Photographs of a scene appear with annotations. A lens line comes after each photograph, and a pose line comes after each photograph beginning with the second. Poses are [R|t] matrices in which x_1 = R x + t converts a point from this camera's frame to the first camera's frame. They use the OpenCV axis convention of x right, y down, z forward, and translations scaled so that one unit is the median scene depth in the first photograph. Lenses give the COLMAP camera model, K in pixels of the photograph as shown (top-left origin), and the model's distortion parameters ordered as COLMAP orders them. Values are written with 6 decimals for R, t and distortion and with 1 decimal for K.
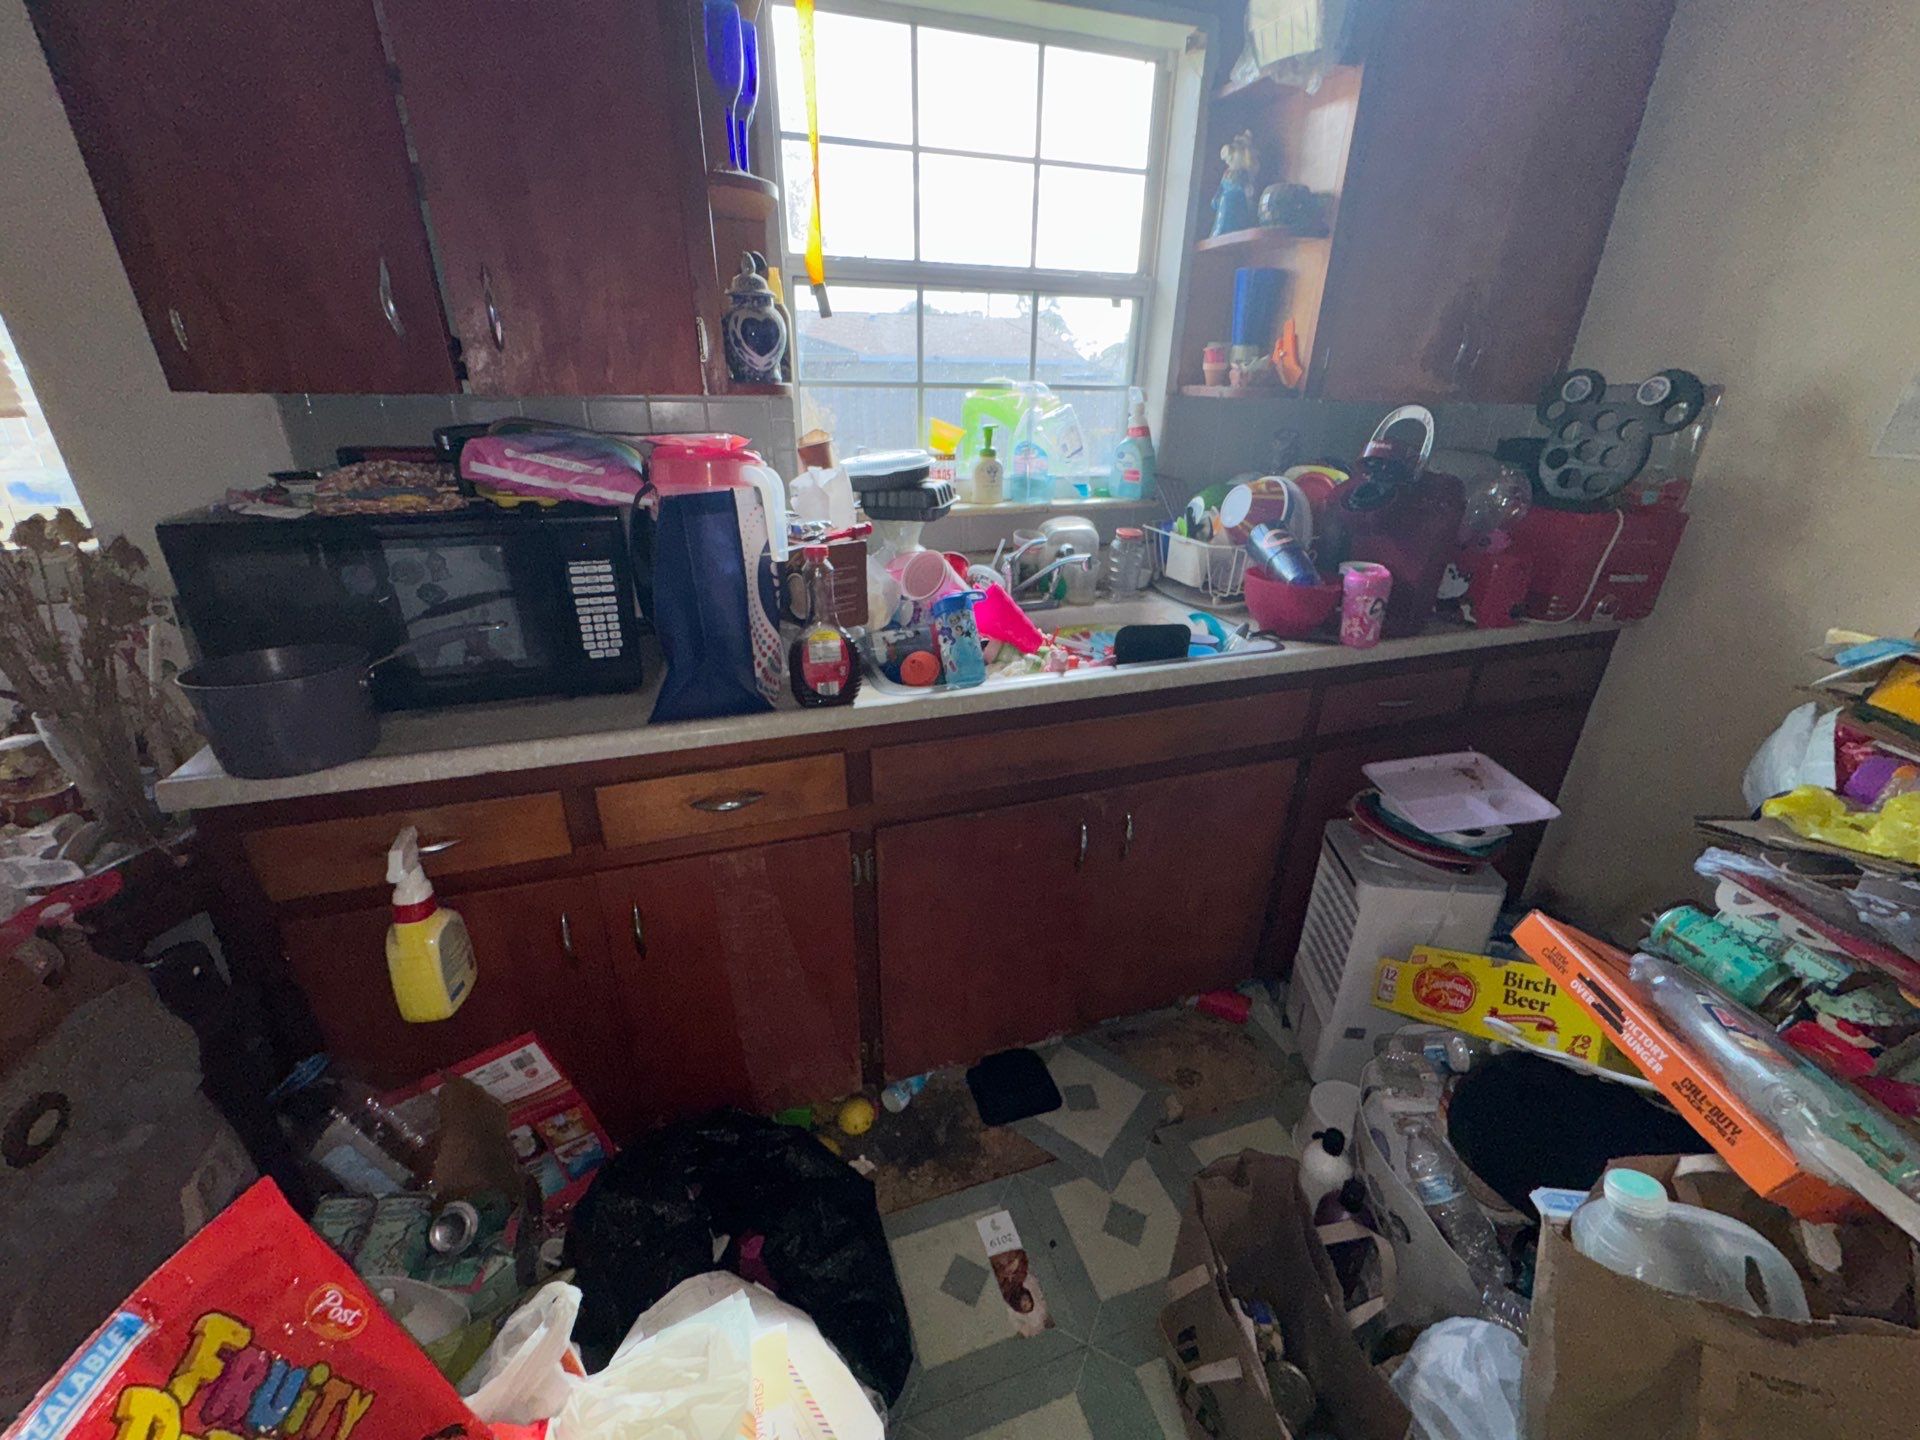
lens RADIAL K [[772.2, 0, 959.1], [0, 772.2, 721.8], [0, 0, 1]] dist [-0.003428, 0.001066]
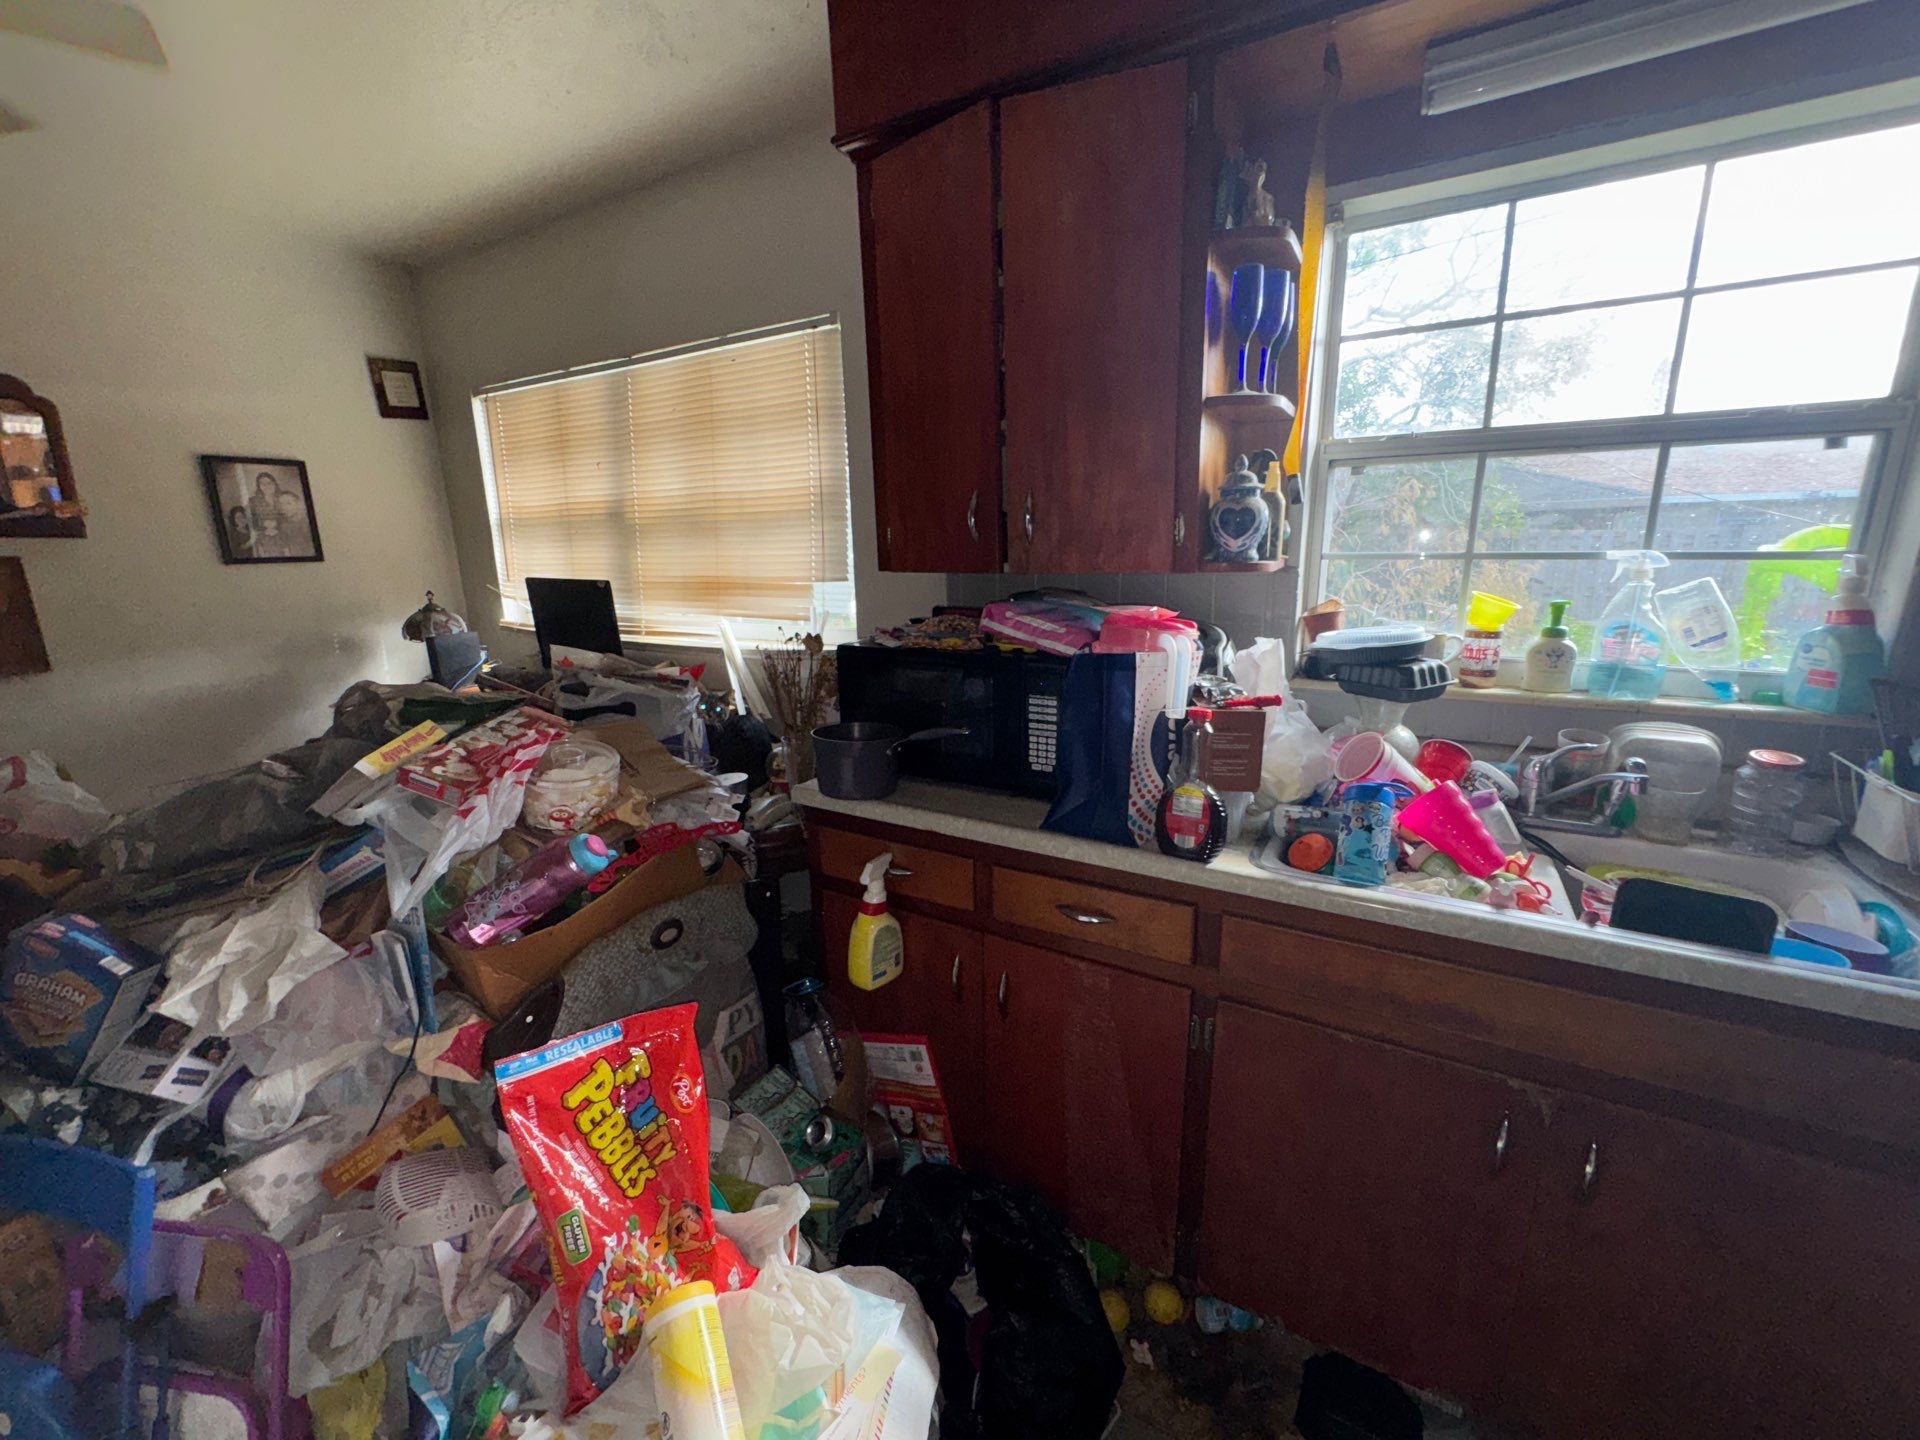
lens RADIAL K [[772.2, 0, 956.1], [0, 772.2, 721.3], [0, 0, 1]] dist [-0.003428, 0.001066]
pose [[0.648605, 0.152027, -0.745788, 0.368689], [-0.281161, 0.958401, -0.049156, -0.057980], [0.707290, 0.241569, 0.664368, 0.042326]]
